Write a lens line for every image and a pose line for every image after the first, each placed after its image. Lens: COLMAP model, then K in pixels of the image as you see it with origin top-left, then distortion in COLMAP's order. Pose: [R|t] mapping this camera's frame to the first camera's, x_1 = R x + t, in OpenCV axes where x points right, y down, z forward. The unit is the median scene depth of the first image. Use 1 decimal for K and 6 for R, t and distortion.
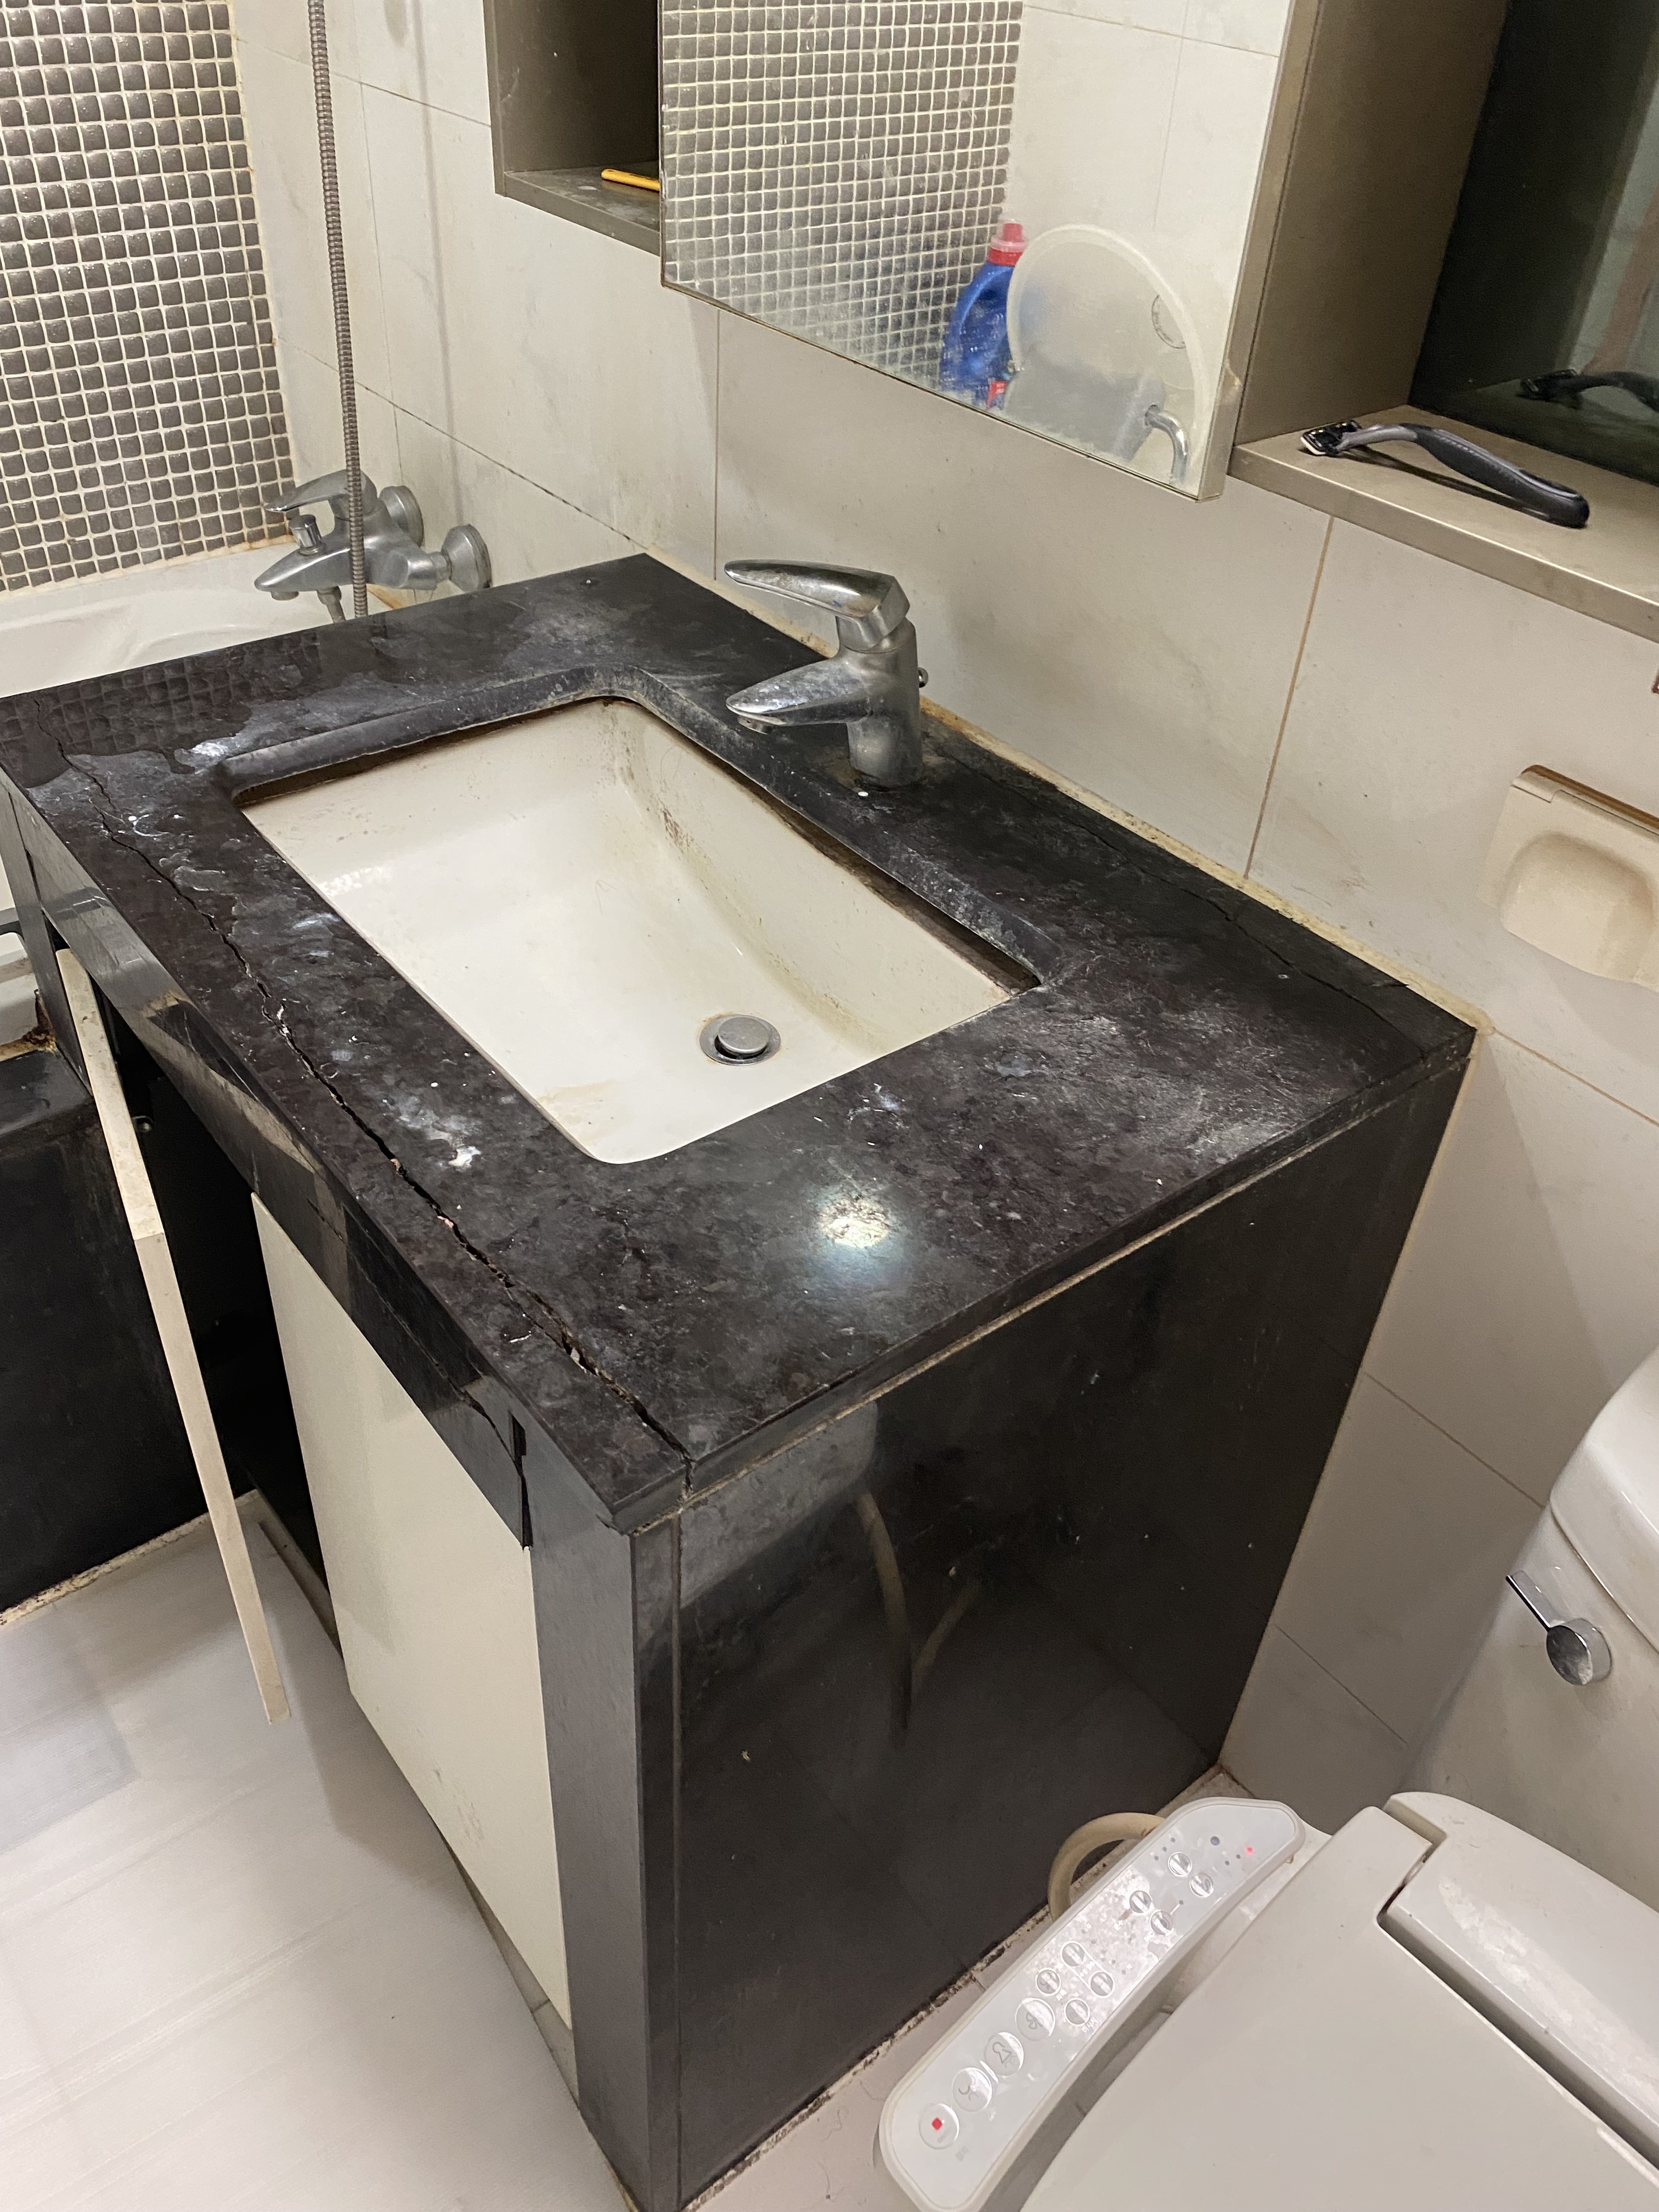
lens RADIAL K [[1698.6, 0, 822.5], [0, 1698.6, 1099.3], [0, 0, 1]] dist [0.008838, 0.003127]
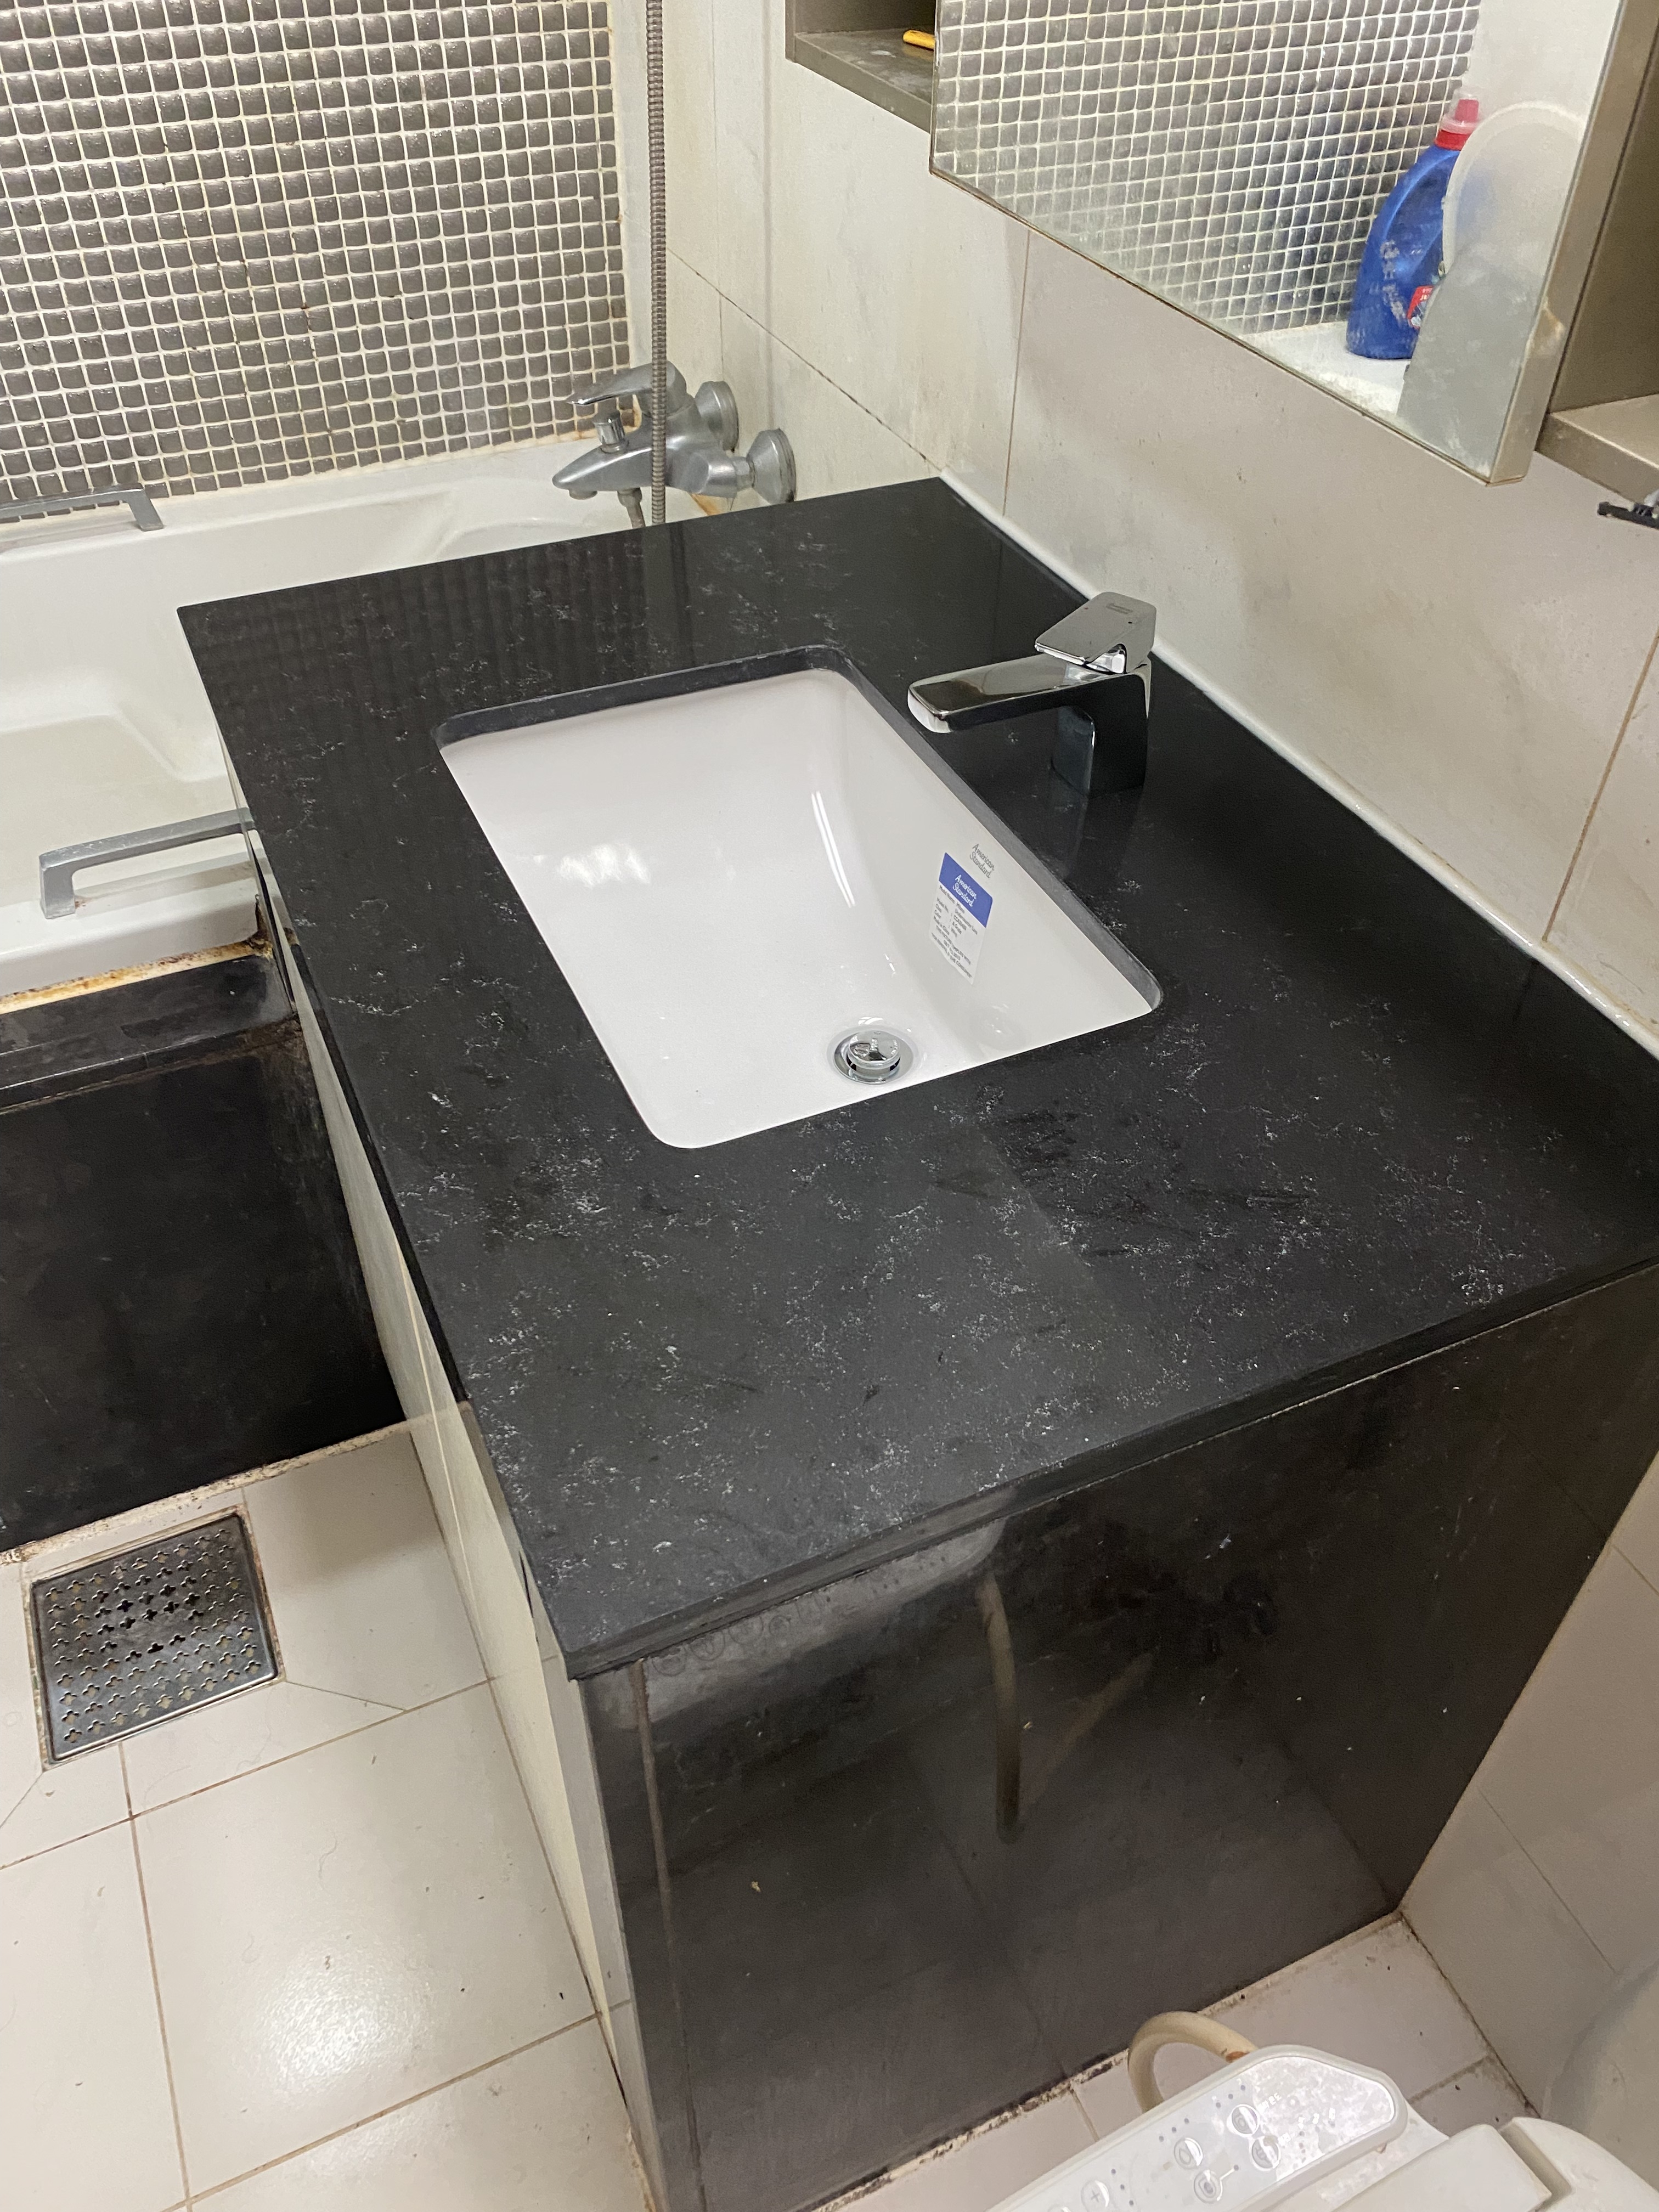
lens RADIAL K [[1698.6, 0, 833.1], [0, 1698.6, 1112.1], [0, 0, 1]] dist [0.008838, 0.003127]
pose [[0.970030, 0.136238, -0.201200, 0.056972], [-0.123063, 0.989434, 0.076660, -0.042086], [0.209518, -0.049602, 0.976546, 0.077900]]
